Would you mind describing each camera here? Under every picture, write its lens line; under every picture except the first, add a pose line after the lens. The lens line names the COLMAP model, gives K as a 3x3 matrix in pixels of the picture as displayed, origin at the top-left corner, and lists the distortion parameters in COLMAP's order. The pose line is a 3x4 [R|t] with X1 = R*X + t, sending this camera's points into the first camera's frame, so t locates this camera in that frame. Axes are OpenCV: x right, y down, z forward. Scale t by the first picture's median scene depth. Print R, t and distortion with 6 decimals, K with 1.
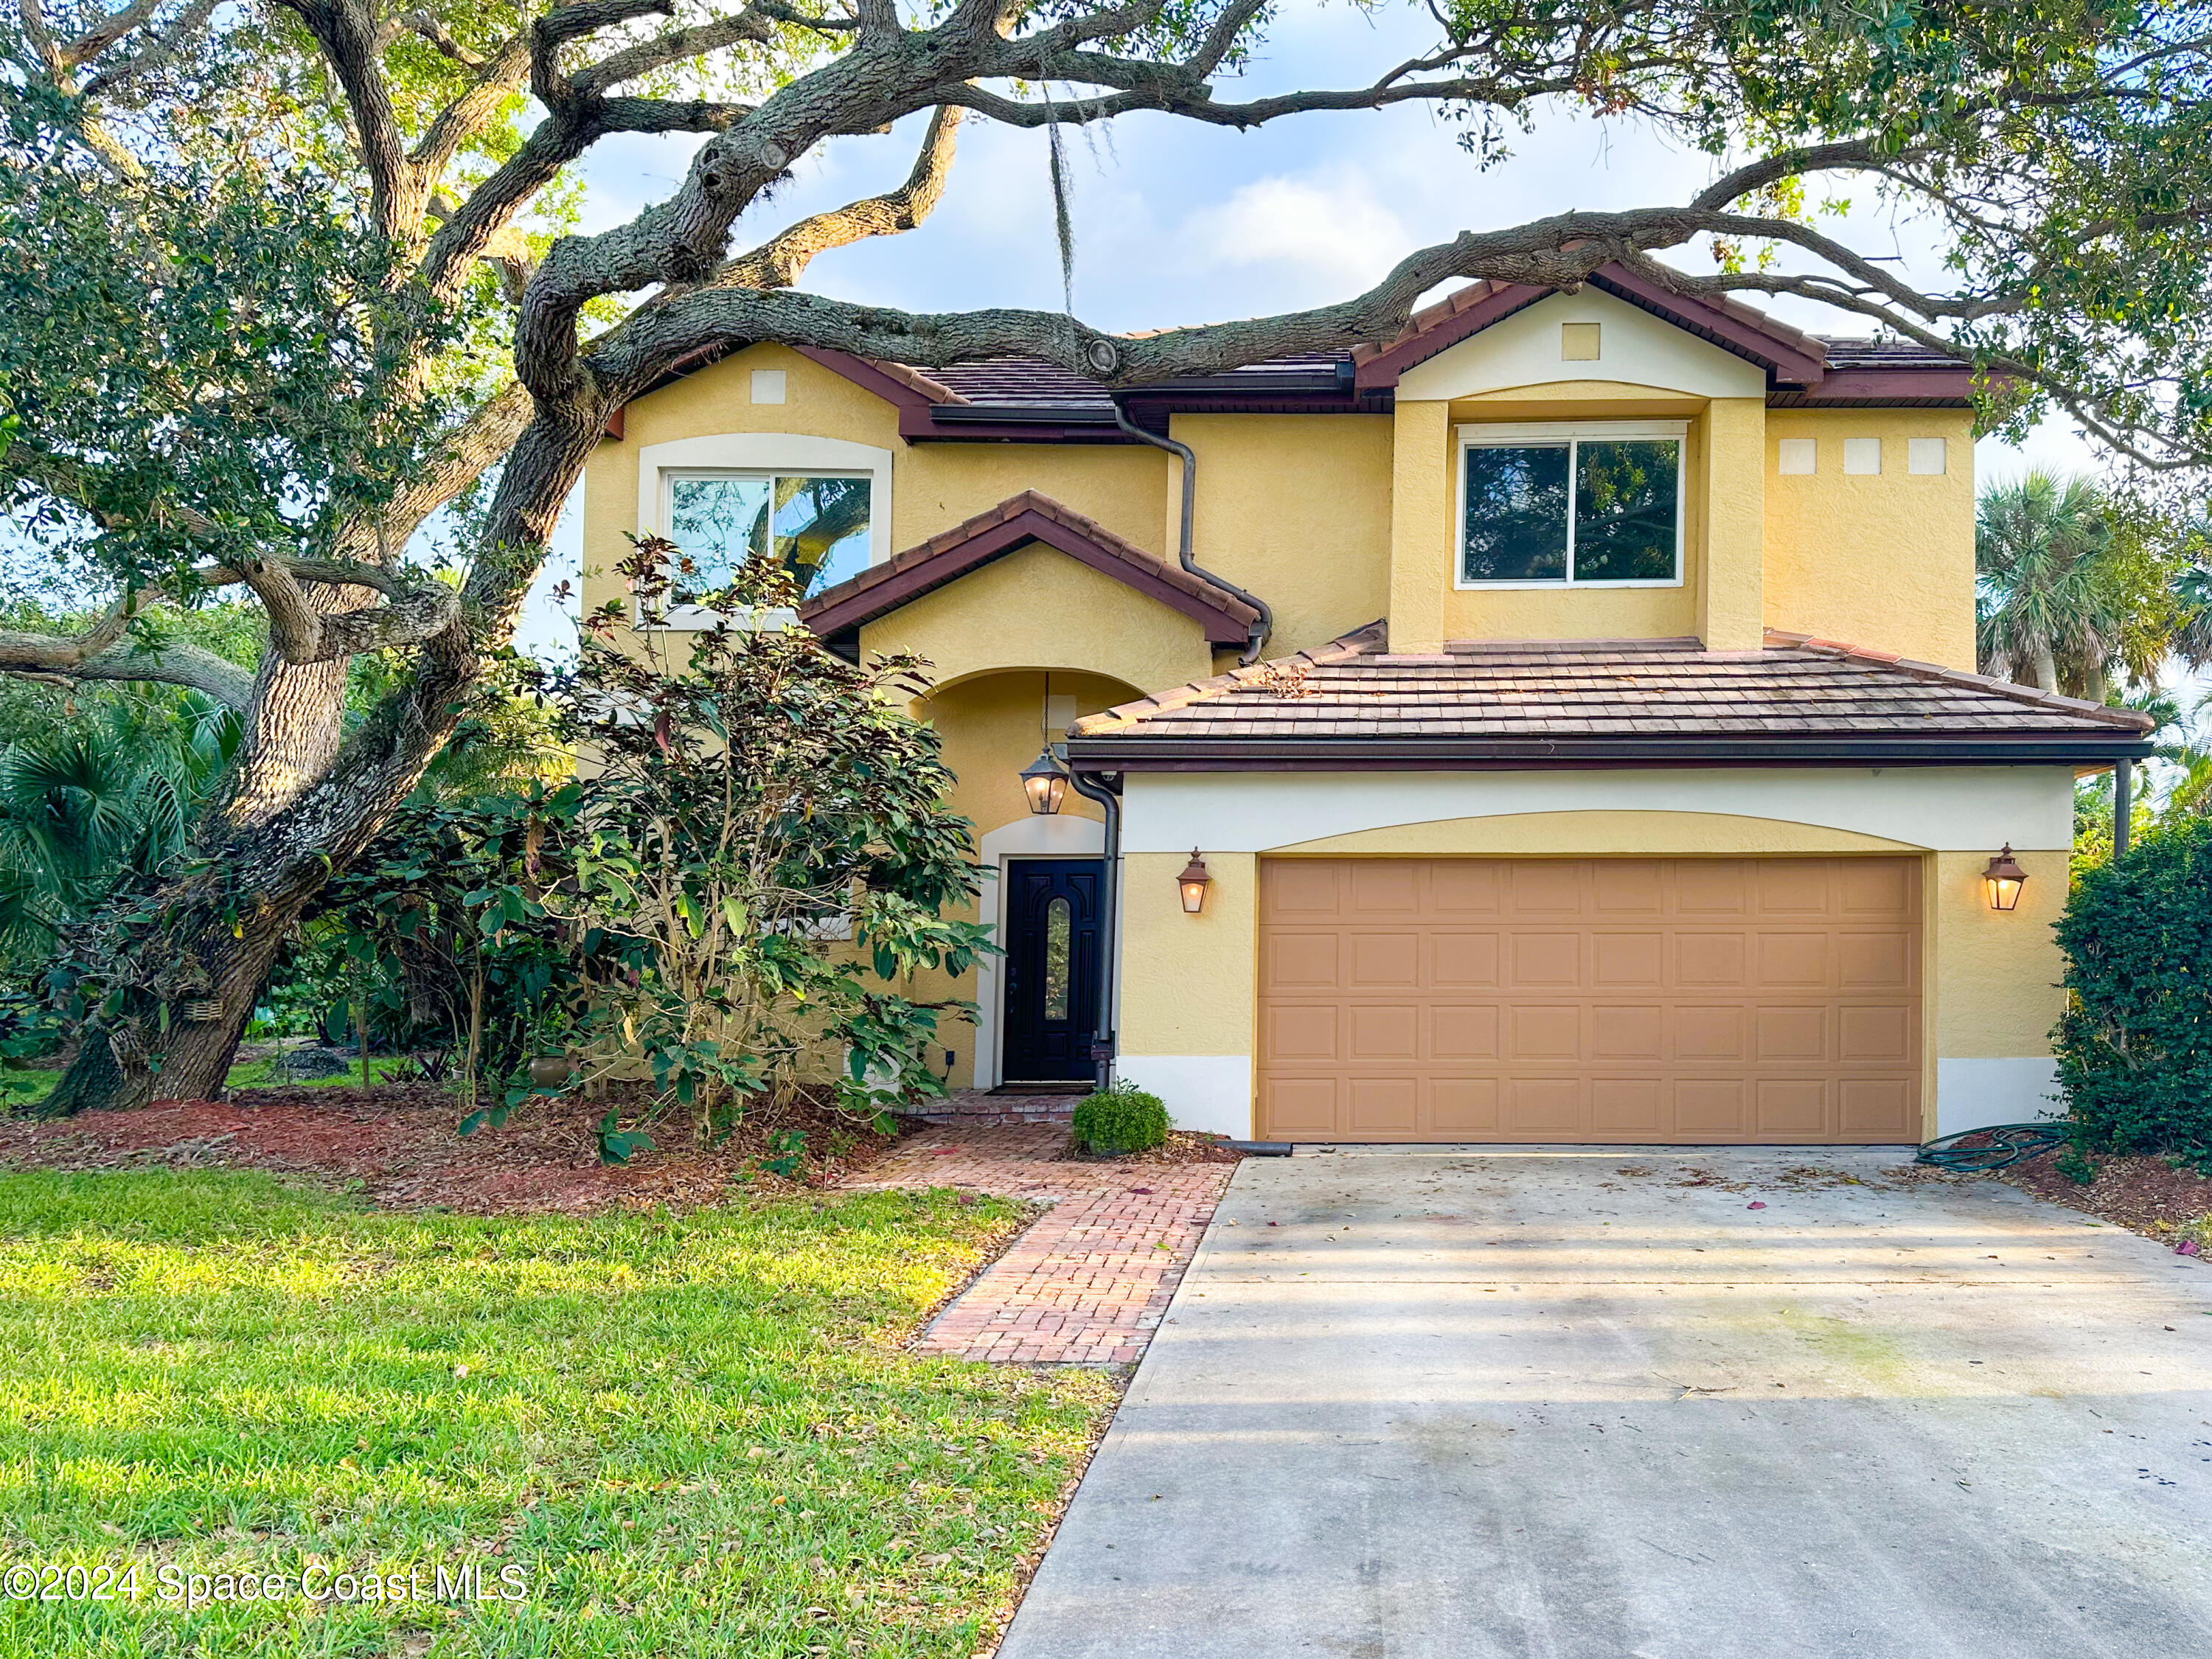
lens RADIAL K [[1620.7, 0, 1108.7], [0, 1620.7, 835.9], [0, 0, 1]] dist [0.072267, -0.071790]
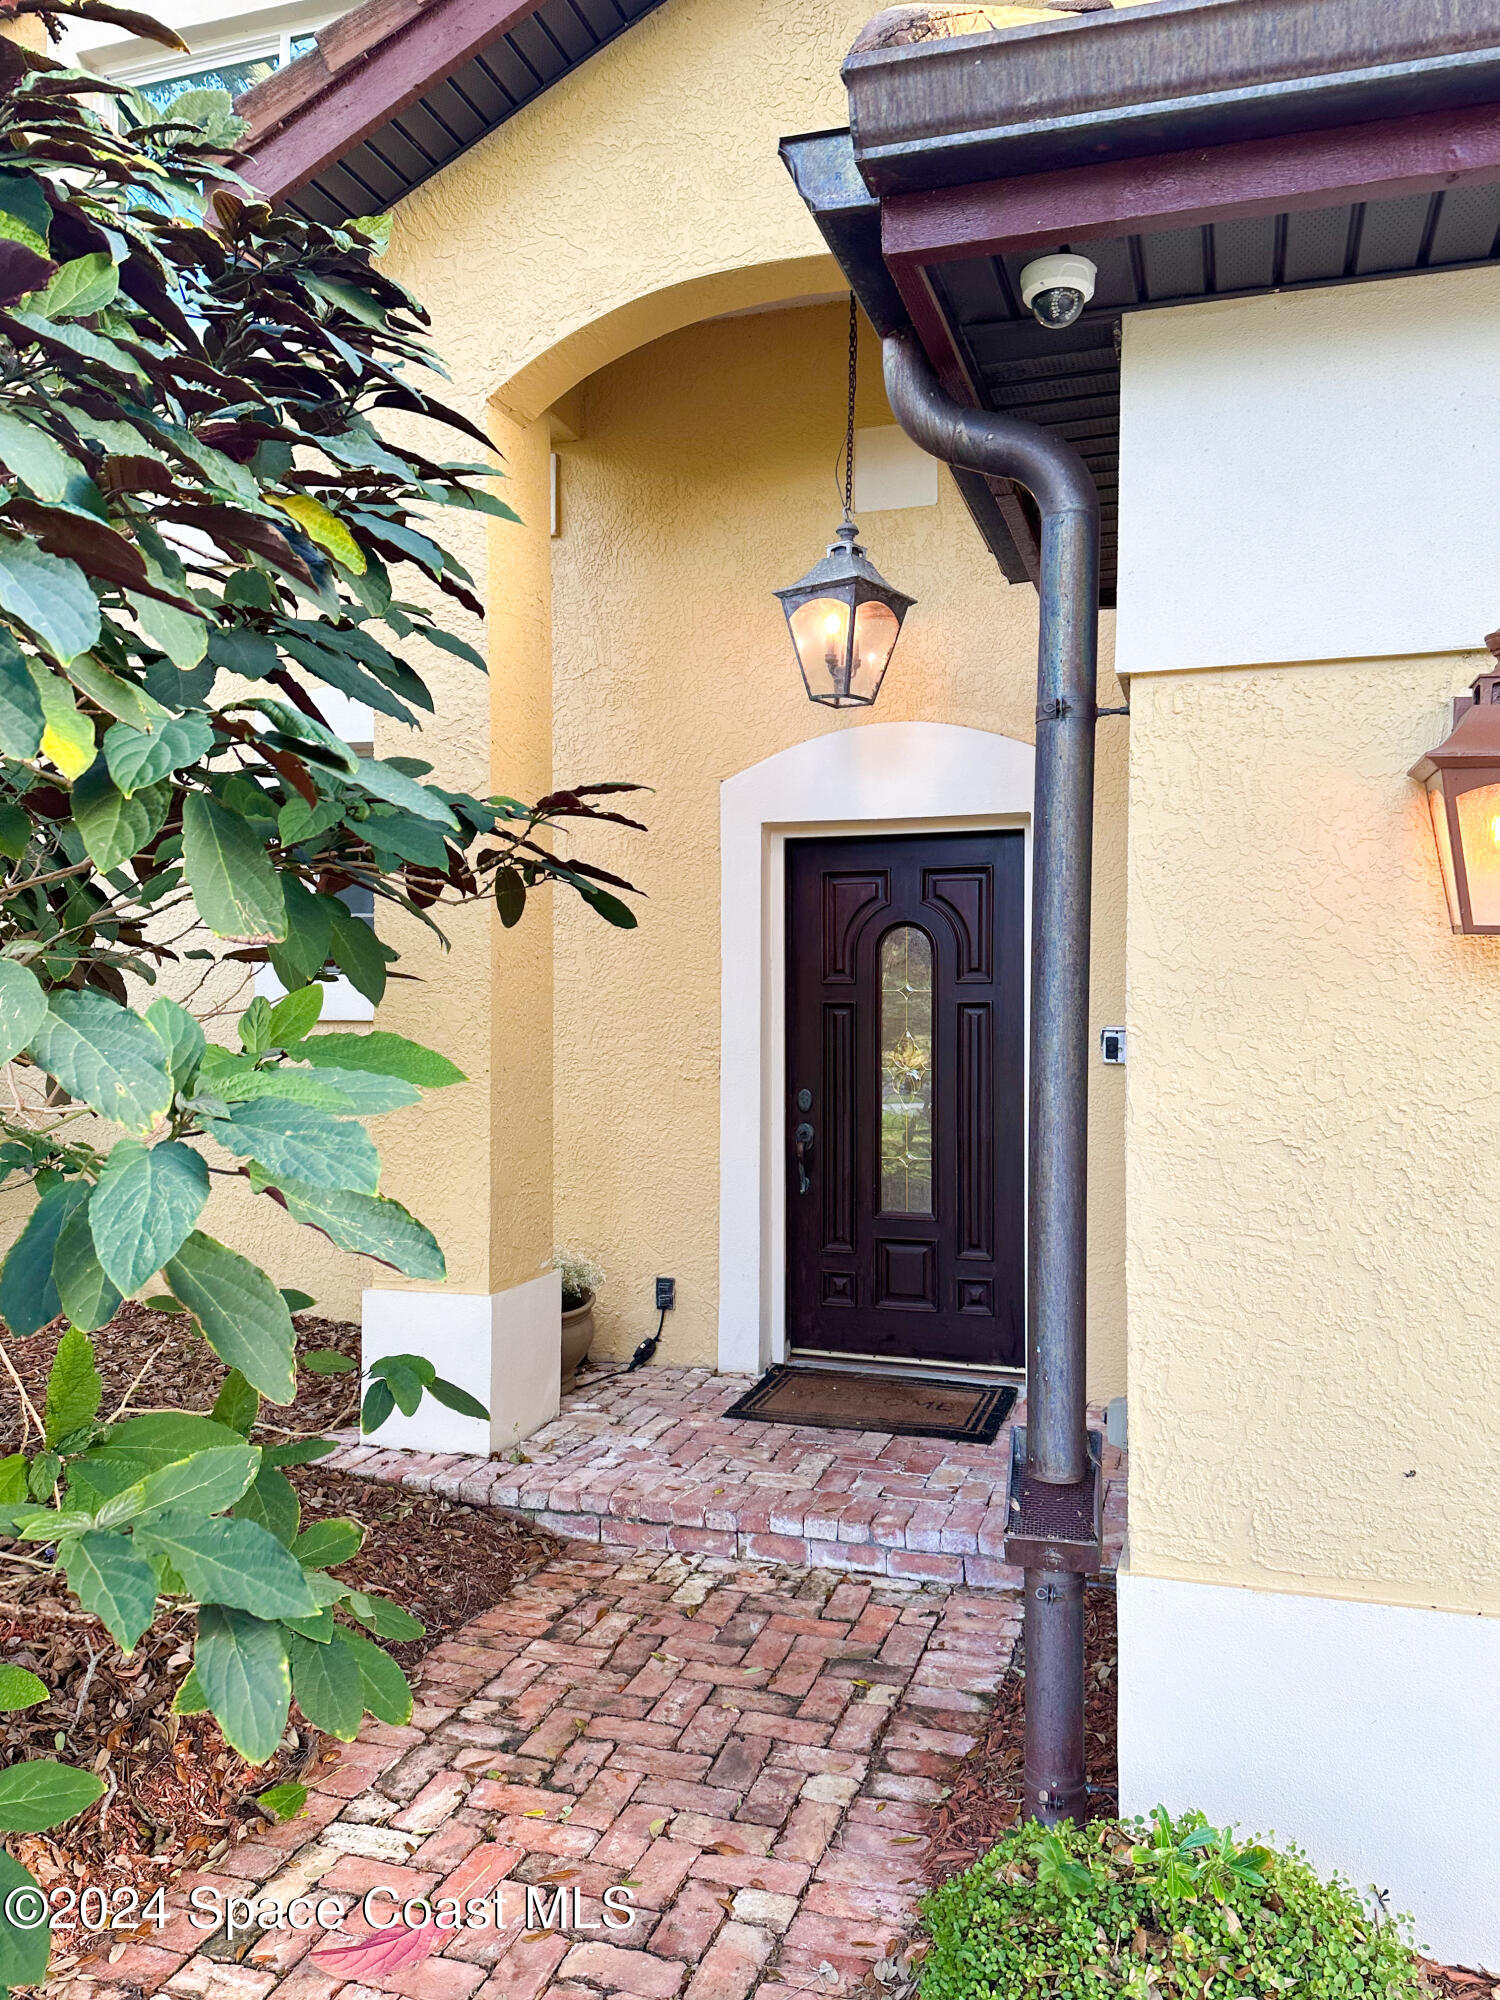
lens RADIAL K [[1465.4, 0, 754.2], [0, 1465.4, 997.9], [0, 0, 1]] dist [0.072267, -0.071790]
pose [[0.986286, -0.021967, -0.163578, -0.007722], [0.032028, 0.997737, 0.059121, 0.034457], [0.161910, -0.063549, 0.984757, 0.624575]]
